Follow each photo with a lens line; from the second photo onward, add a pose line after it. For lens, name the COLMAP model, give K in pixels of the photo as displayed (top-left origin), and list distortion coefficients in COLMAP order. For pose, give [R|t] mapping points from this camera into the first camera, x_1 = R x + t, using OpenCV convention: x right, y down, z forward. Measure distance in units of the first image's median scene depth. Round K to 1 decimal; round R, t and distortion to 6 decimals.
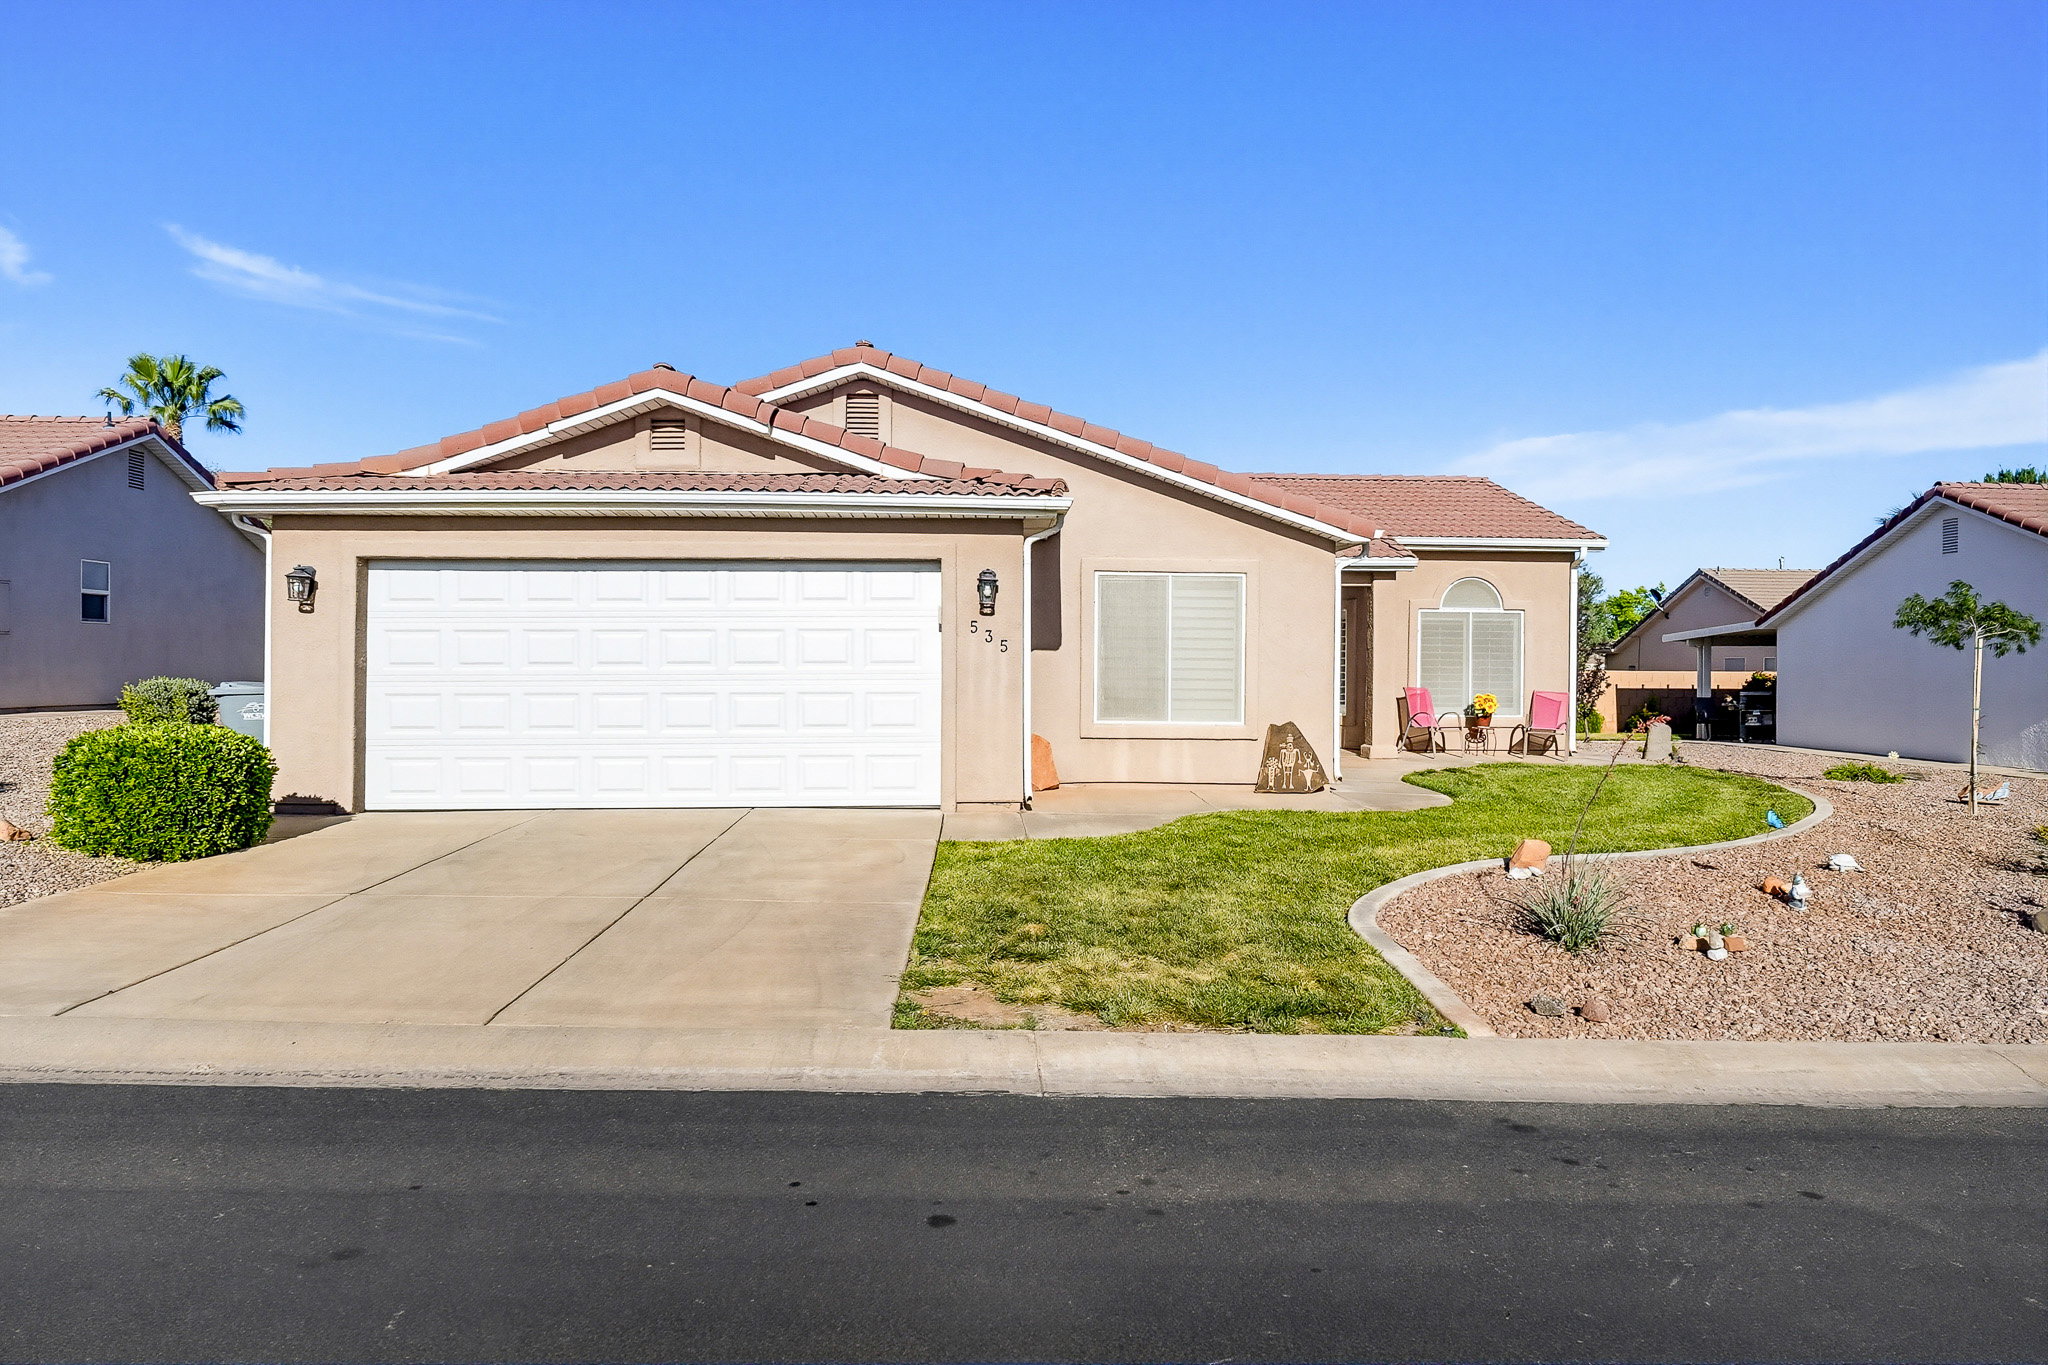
lens RADIAL K [[1249.6, 0, 1027.3], [0, 1249.6, 653.0], [0, 0, 1]] dist [-0.018736, -0.001289]
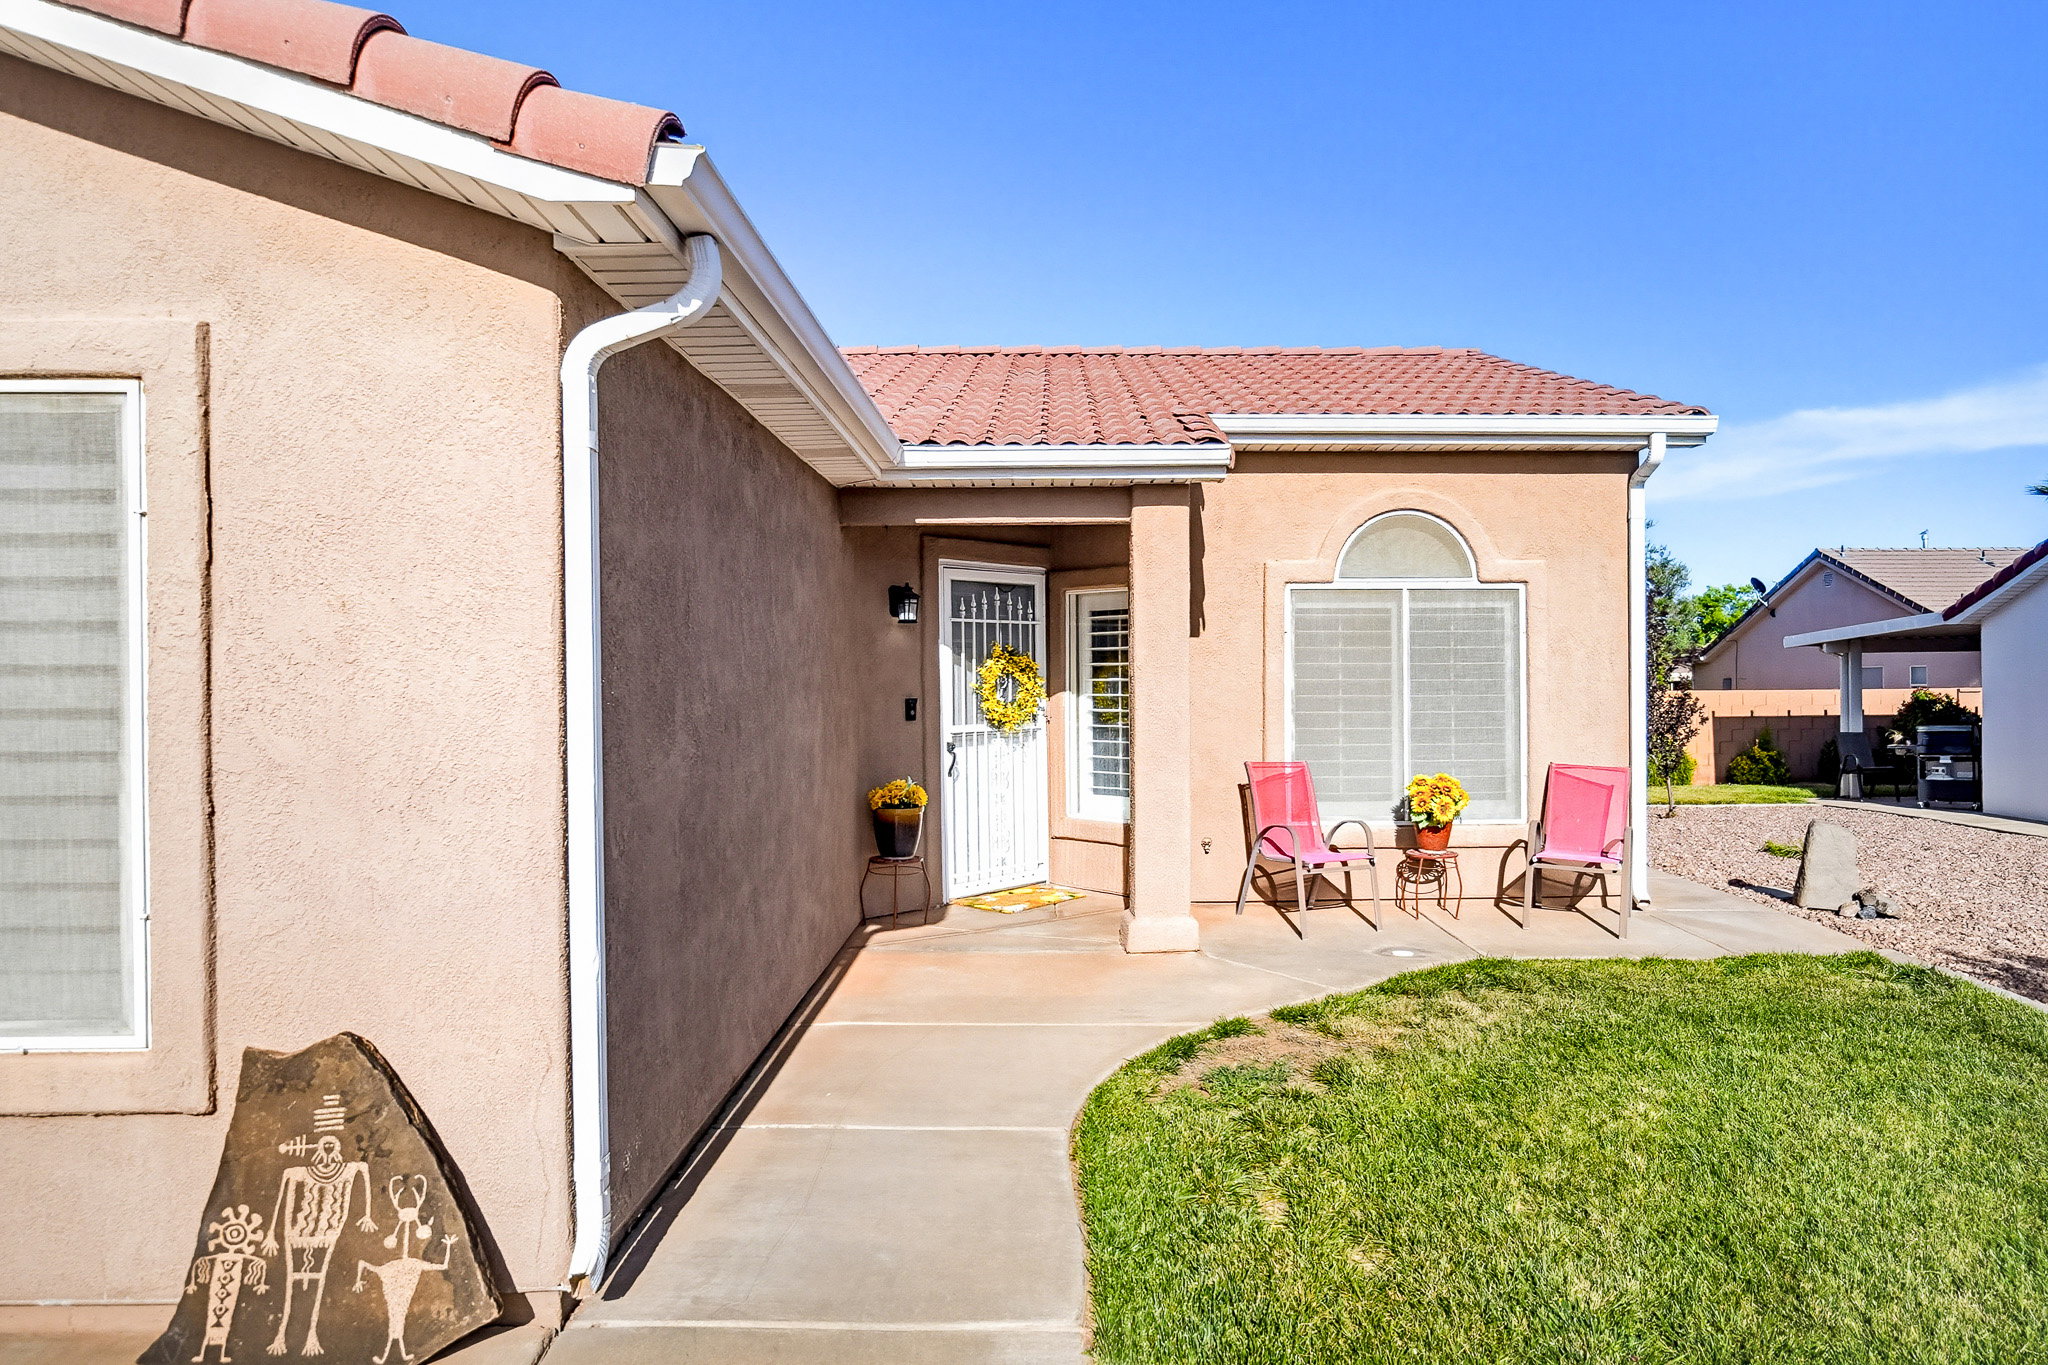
lens RADIAL K [[1290.3, 0, 1102.9], [0, 1290.3, 678.3], [0, 0, 1]] dist [-0.005085, 0.001013]
pose [[0.999835, -0.015829, 0.008900, 0.263438], [0.015761, 0.999846, 0.007698, -0.006498], [-0.009021, -0.007557, 0.999931, 0.585403]]
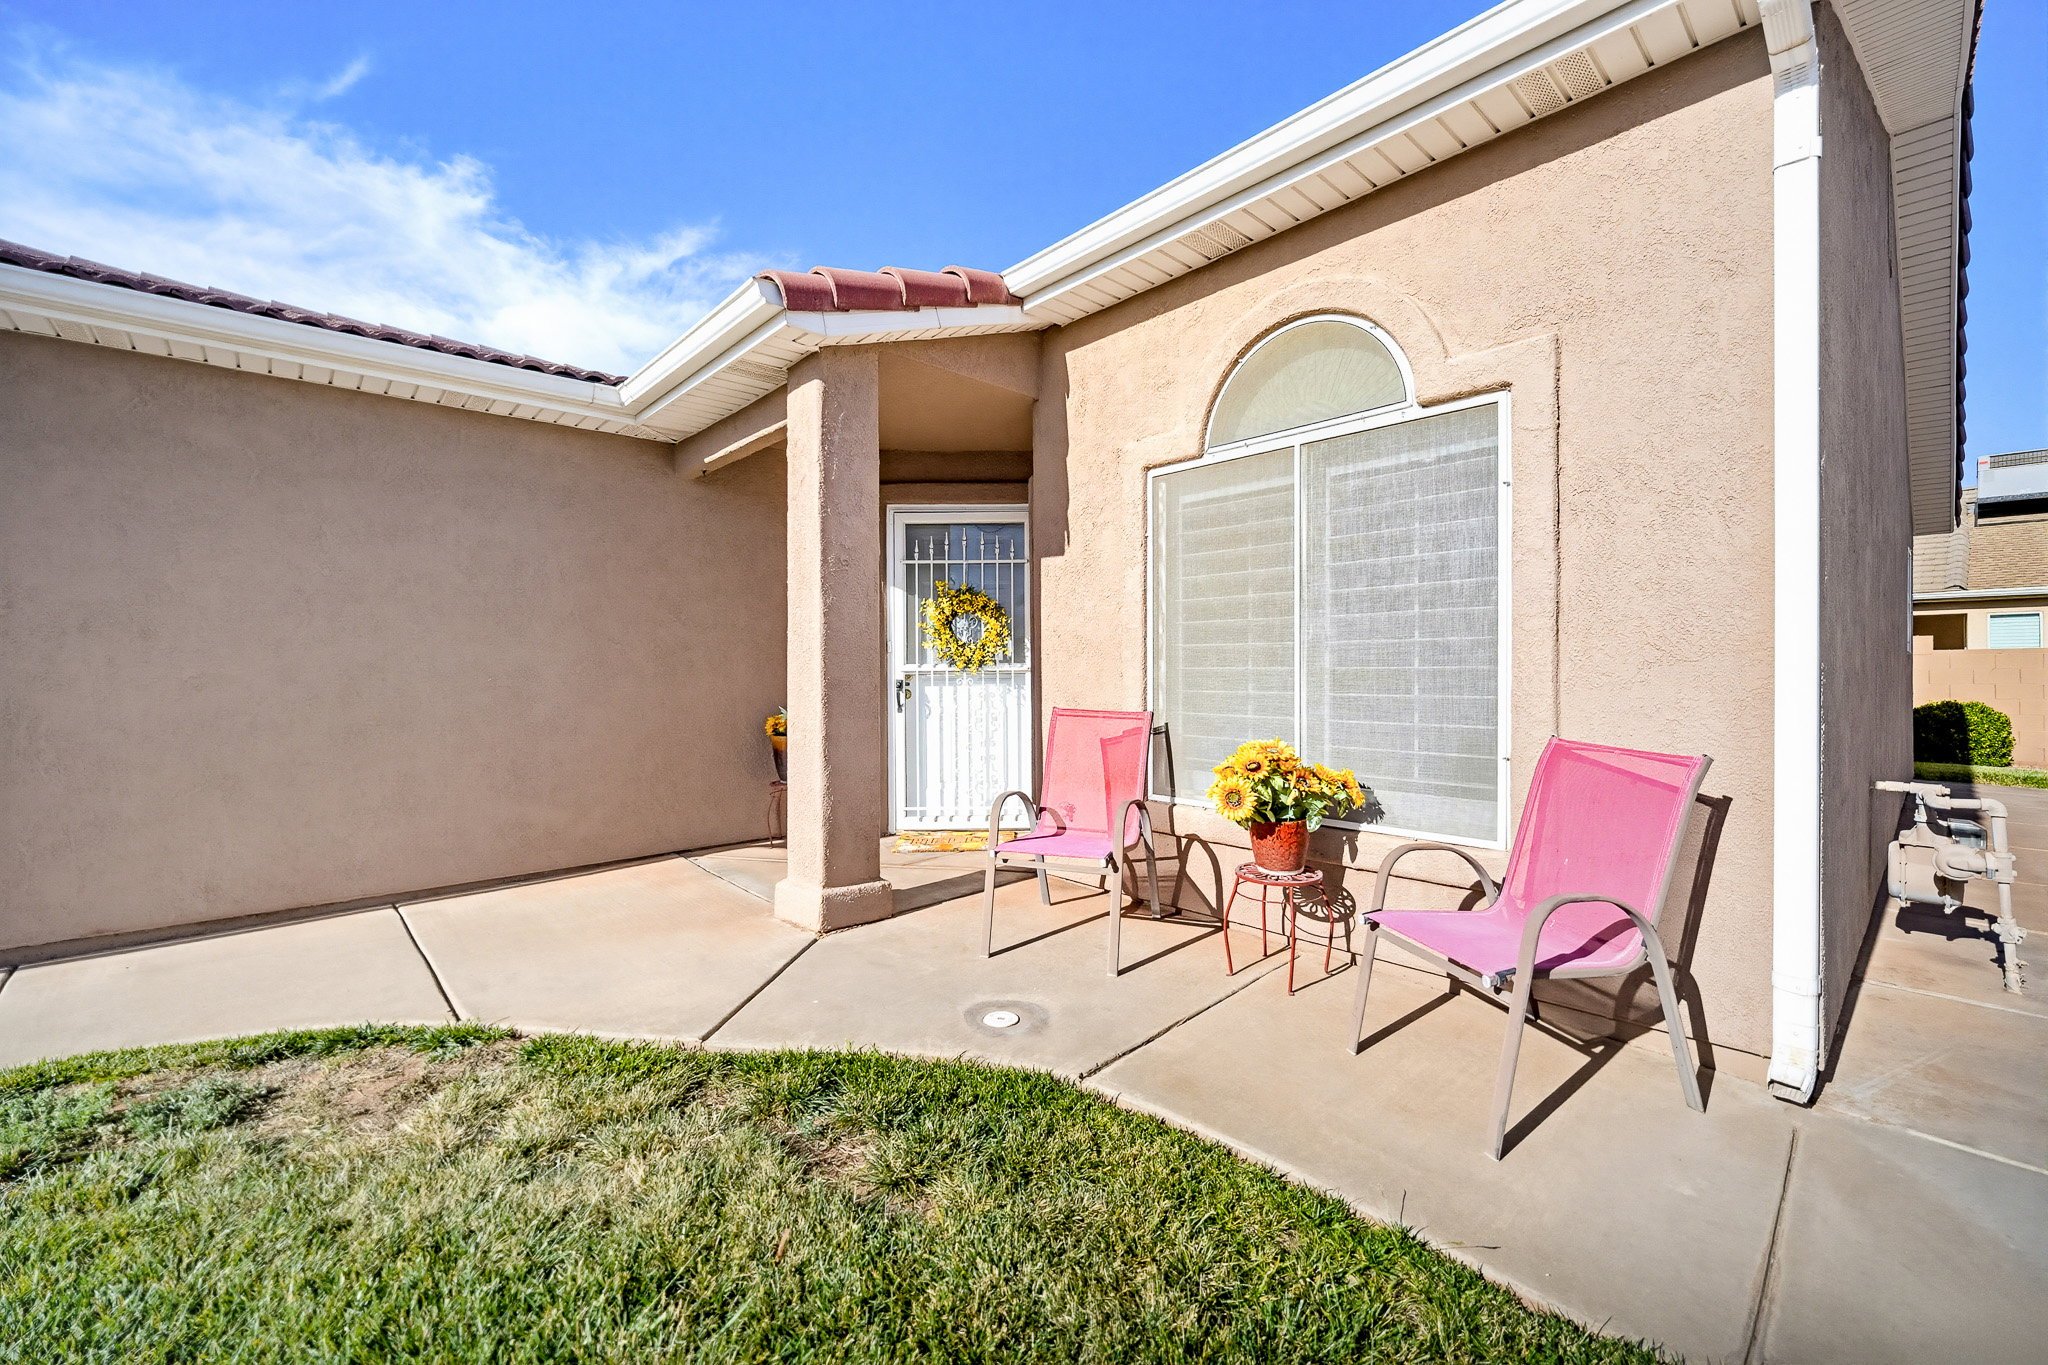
lens RADIAL K [[836.6, 0, 1029.3], [0, 836.6, 675.7], [0, 0, 1]] dist [-0.005165, -0.000140]
pose [[0.655948, -0.007286, -0.754771, 0.492946], [0.015346, 0.999875, 0.003685, 0.018554], [0.754650, -0.014000, 0.655978, 0.898159]]
